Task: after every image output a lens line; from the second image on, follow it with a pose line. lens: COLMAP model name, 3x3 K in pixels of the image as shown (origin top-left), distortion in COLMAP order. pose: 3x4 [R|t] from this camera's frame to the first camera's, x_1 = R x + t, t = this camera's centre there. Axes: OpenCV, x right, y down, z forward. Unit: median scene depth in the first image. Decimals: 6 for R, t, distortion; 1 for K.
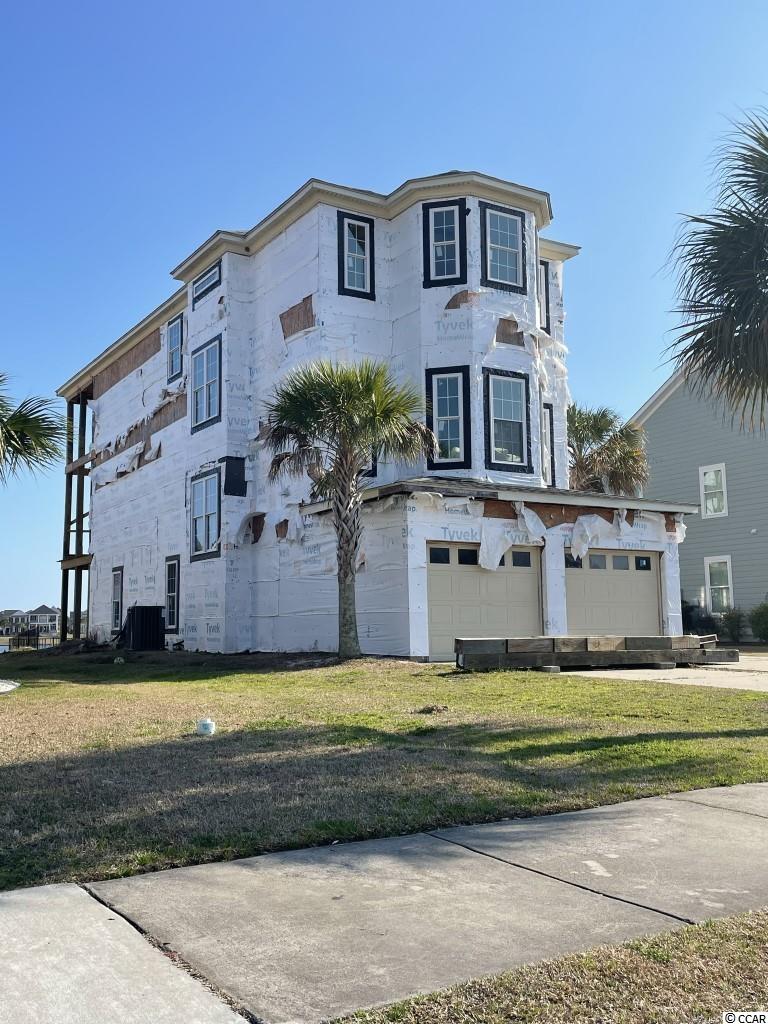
lens RADIAL K [[1006.4, 0, 384.0], [0, 1006.4, 510.6], [0, 0, 1]] dist [0.086294, 0.000000]
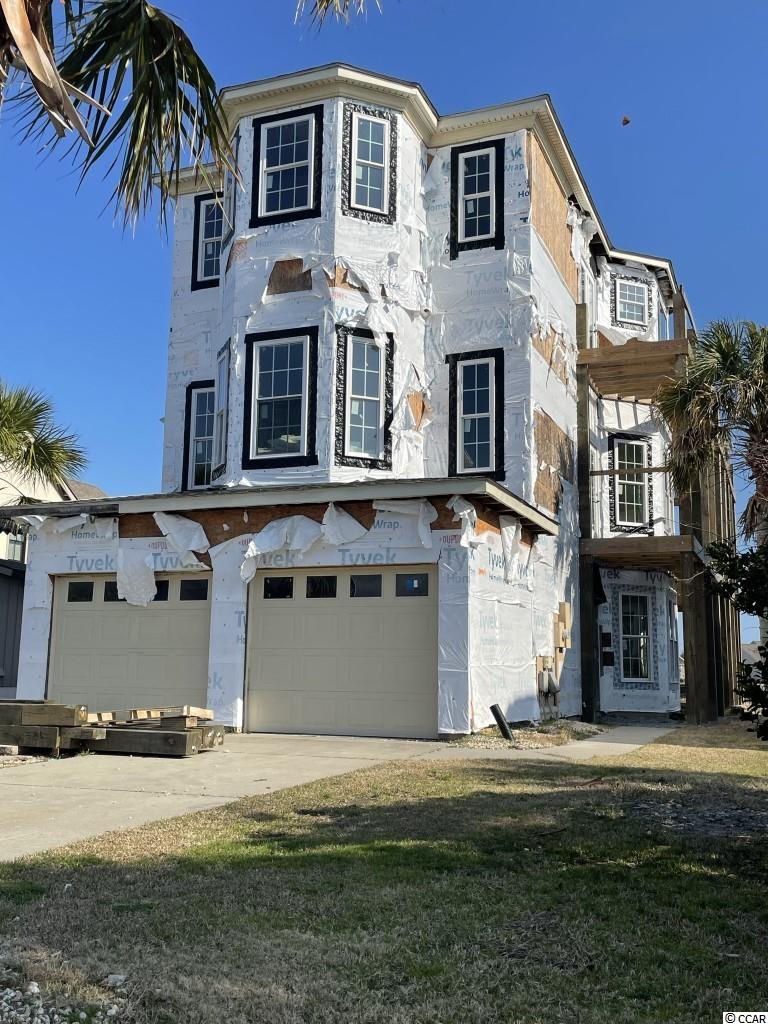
lens RADIAL K [[1006.4, 0, 381.6], [0, 1006.4, 512.9], [0, 0, 1]] dist [0.086294, 0.000000]
pose [[0.582138, -0.106865, -0.806037, 0.740443], [0.074188, 0.994171, -0.078228, 0.055090], [0.809699, -0.014259, 0.586673, 0.630935]]
